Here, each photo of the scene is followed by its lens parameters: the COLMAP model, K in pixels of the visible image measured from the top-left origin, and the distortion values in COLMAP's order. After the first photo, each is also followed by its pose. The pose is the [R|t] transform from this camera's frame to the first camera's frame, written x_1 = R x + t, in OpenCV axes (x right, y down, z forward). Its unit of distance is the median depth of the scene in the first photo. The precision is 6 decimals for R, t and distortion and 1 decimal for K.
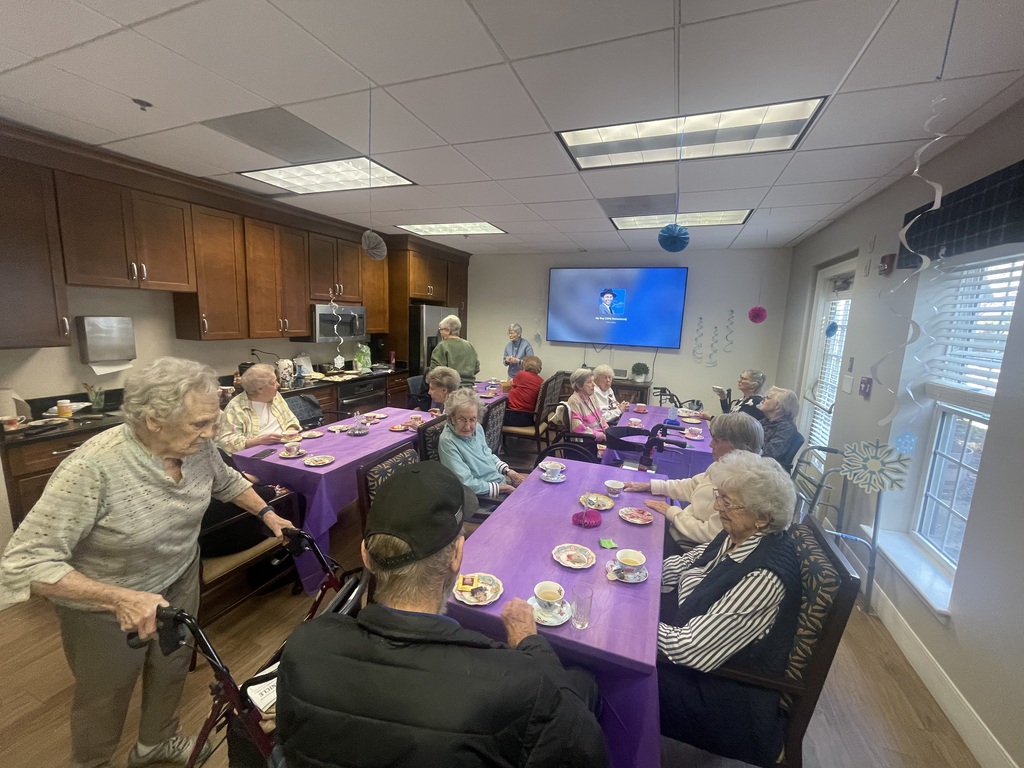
lens RADIAL K [[415.9, 0, 510.8], [0, 415.9, 383.1], [0, 0, 1]] dist [0.001724, 0.000218]
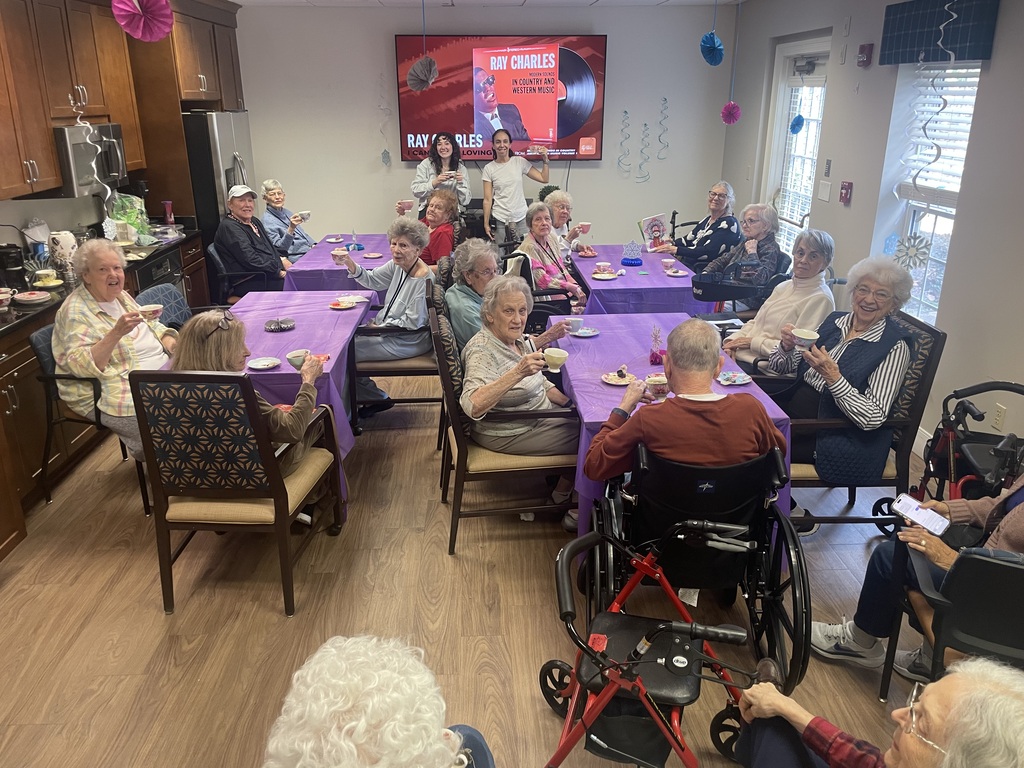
lens RADIAL K [[790.9, 0, 517.1], [0, 790.9, 381.3], [0, 0, 1]] dist [0.045679, -0.046032]
pose [[0.909755, -0.178578, 0.374774, -0.425520], [0.104098, 0.972041, 0.210477, -0.024650], [-0.401882, -0.152469, 0.902909, -0.287116]]
